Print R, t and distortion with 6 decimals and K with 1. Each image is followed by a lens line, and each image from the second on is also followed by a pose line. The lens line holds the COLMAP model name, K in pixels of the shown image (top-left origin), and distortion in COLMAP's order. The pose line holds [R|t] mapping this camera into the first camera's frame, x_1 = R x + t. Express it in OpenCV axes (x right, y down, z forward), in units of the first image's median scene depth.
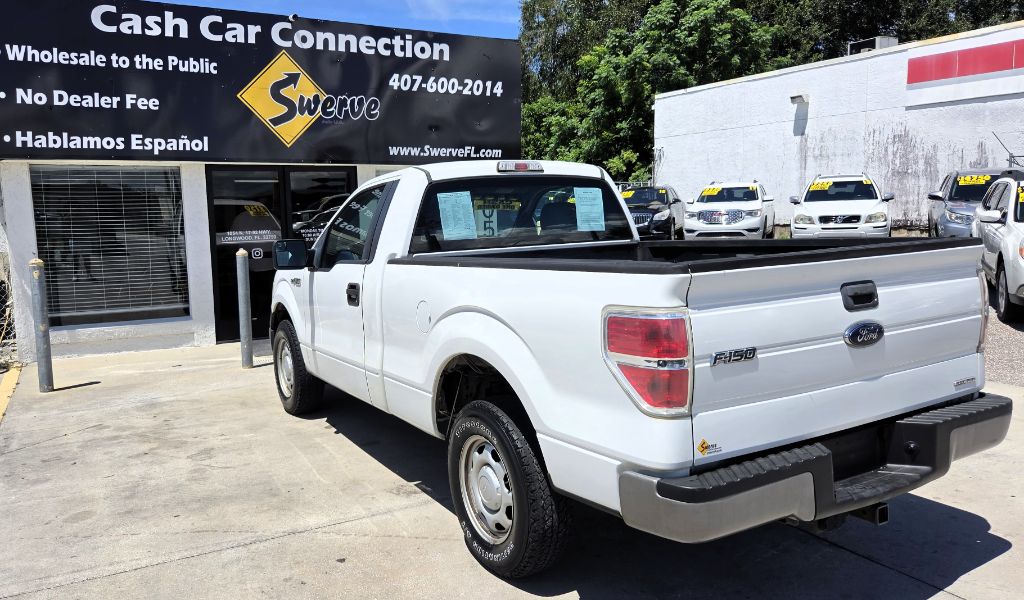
lens RADIAL K [[751.8, 0, 482.2], [0, 751.8, 281.8], [0, 0, 1]] dist [0.054623, -0.044572]
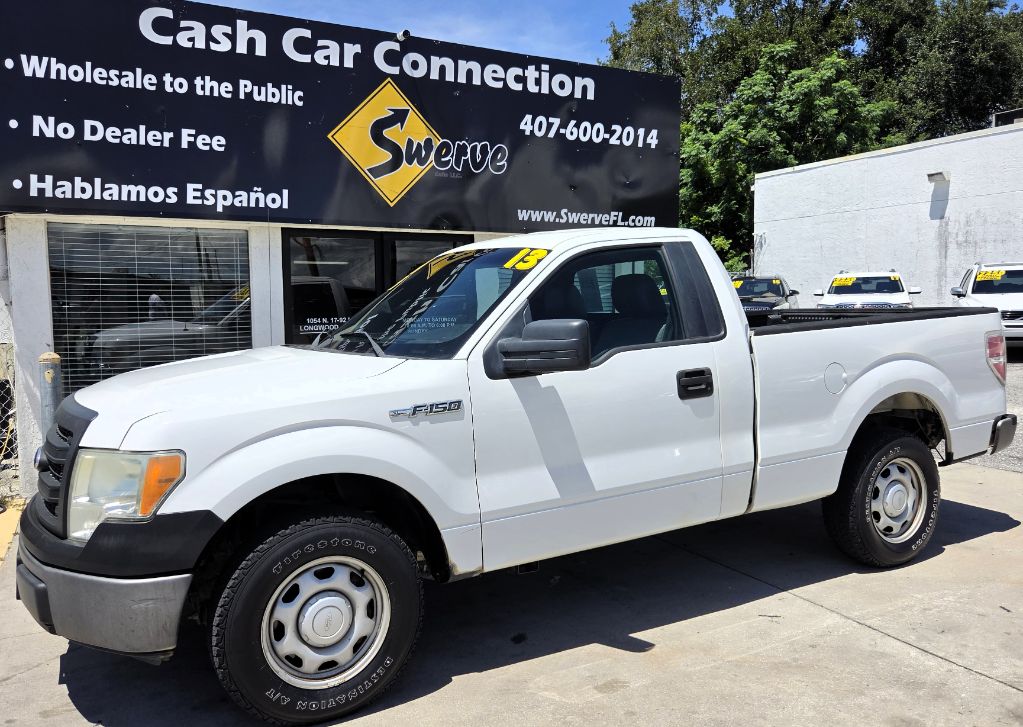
lens RADIAL K [[800.8, 0, 512.8], [0, 800.8, 341.4], [0, 0, 1]] dist [0.053954, -0.042852]
pose [[0.999795, 0.012069, -0.016248, -0.123086], [-0.012853, 0.998715, -0.049020, -0.007502], [0.015636, 0.049219, 0.998666, 0.216721]]
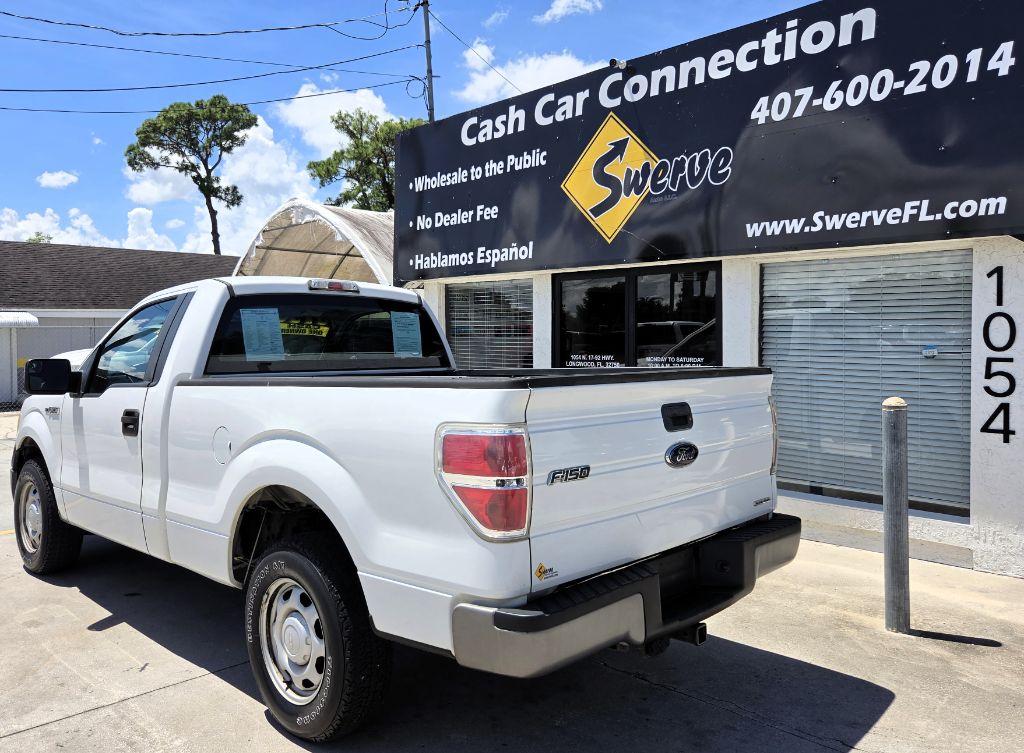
lens RADIAL K [[800.0, 0, 508.1], [0, 800.0, 354.3], [0, 0, 1]] dist [0.053705, -0.050770]
pose [[0.265312, 0.043210, -0.963194, 0.471085], [-0.099530, 0.994886, 0.017216, -0.076080], [0.959012, 0.091299, 0.268256, 0.716371]]
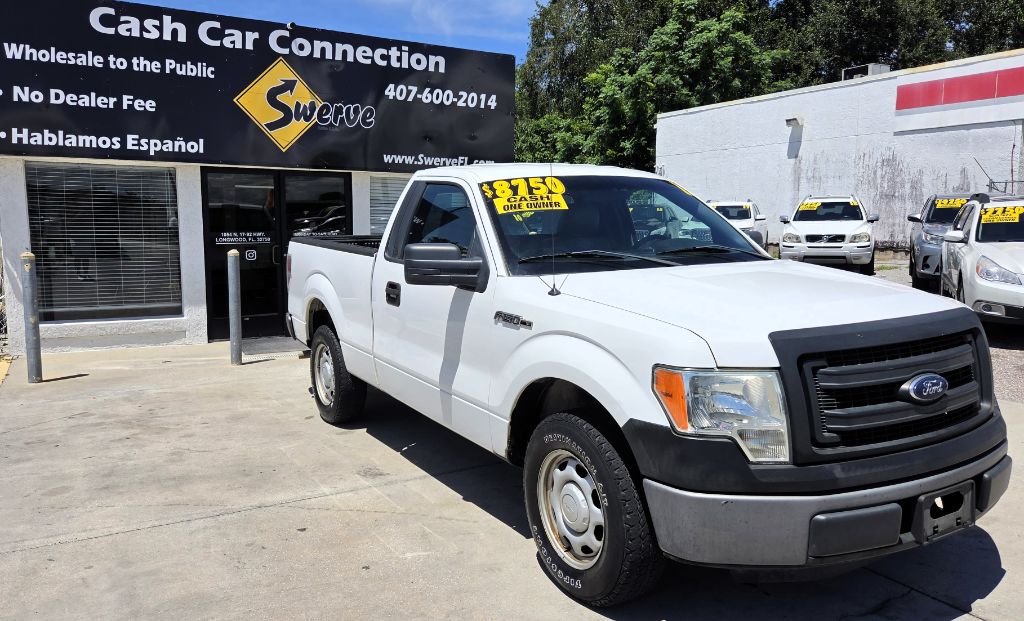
lens RADIAL K [[748.8, 0, 511.0], [0, 748.8, 294.0], [0, 0, 1]] dist [0.058094, -0.045370]
pose [[0.999366, 0.022151, 0.027865, 0.027804], [-0.022057, 0.999750, -0.003662, 0.011720], [-0.027940, 0.003045, 0.999605, -0.030812]]
